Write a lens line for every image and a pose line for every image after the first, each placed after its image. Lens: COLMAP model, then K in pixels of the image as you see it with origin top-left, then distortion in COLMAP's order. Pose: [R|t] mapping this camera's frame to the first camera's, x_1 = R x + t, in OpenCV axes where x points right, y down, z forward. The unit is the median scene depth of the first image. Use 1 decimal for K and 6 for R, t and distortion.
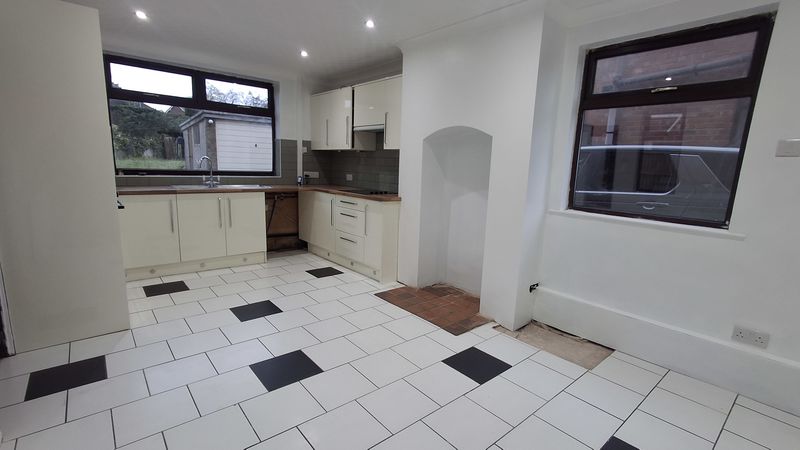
lens RADIAL K [[370.2, 0, 400.0], [0, 370.2, 225.0], [0, 0, 1]] dist [-0.000114, 0.000036]
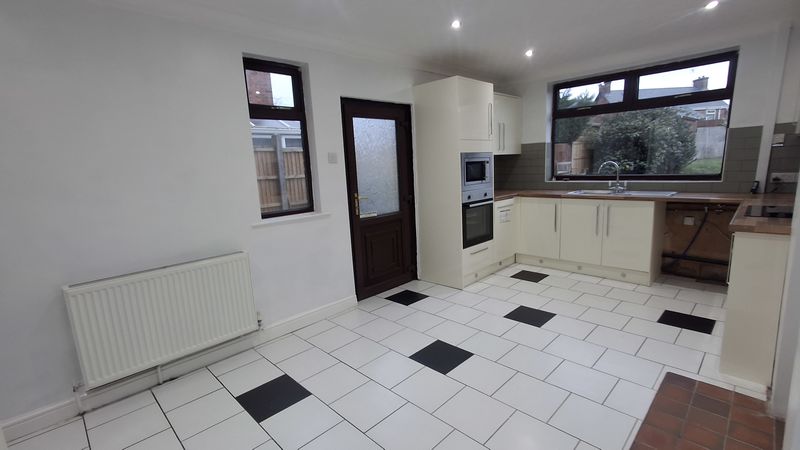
lens RADIAL K [[361.0, 0, 409.7], [0, 361.0, 228.6], [0, 0, 1]] dist [0.002198, 0.000628]
pose [[0.091608, 0.133072, -0.986864, 0.407281], [-0.114170, 0.985899, 0.122344, -0.069700], [0.989229, 0.101463, 0.105509, 0.412658]]
